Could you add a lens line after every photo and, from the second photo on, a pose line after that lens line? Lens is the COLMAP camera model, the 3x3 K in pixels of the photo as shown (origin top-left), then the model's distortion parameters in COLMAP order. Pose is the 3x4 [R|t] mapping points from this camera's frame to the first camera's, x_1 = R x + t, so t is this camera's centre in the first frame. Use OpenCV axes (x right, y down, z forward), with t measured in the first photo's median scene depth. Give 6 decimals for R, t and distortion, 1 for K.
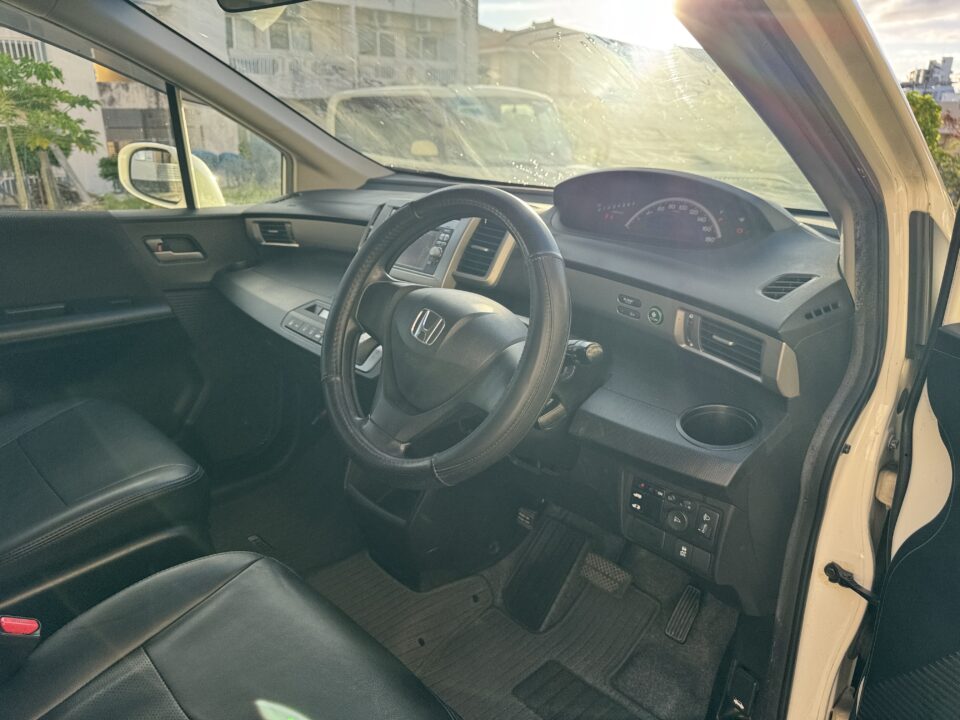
lens RADIAL K [[692.8, 0, 478.4], [0, 692.8, 363.6], [0, 0, 1]] dist [0.027682, -0.003580]
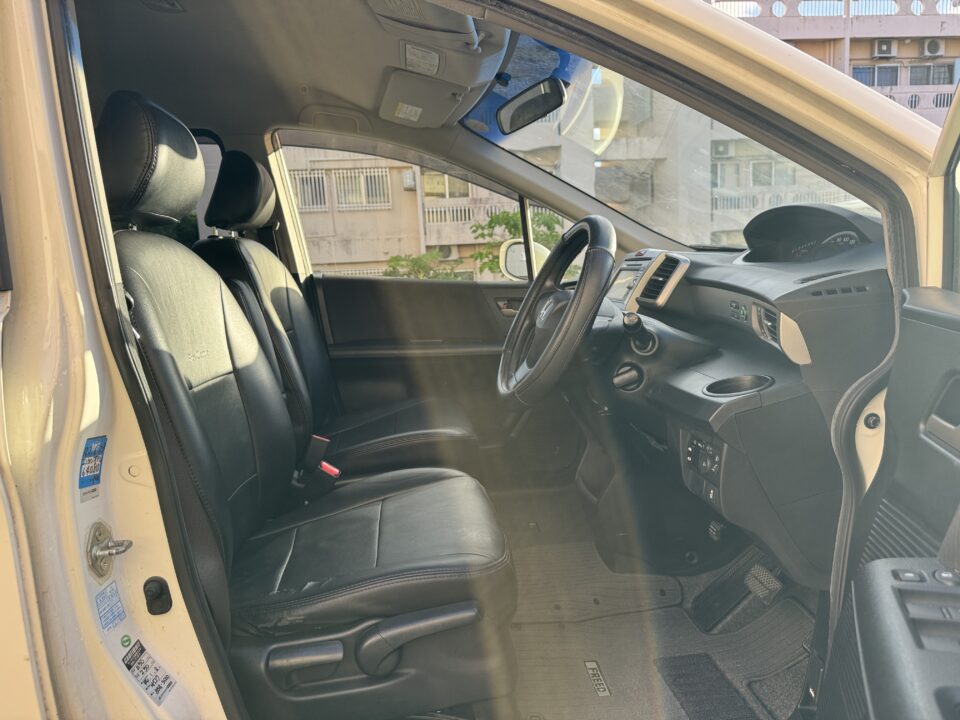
lens RADIAL K [[692.8, 0, 478.4], [0, 692.8, 363.6], [0, 0, 1]] dist [0.027682, -0.003580]
pose [[0.786147, 0.044203, -0.616456, 0.492857], [-0.158047, 0.978653, -0.131378, 0.189571], [0.597489, 0.200712, 0.776351, -0.146428]]
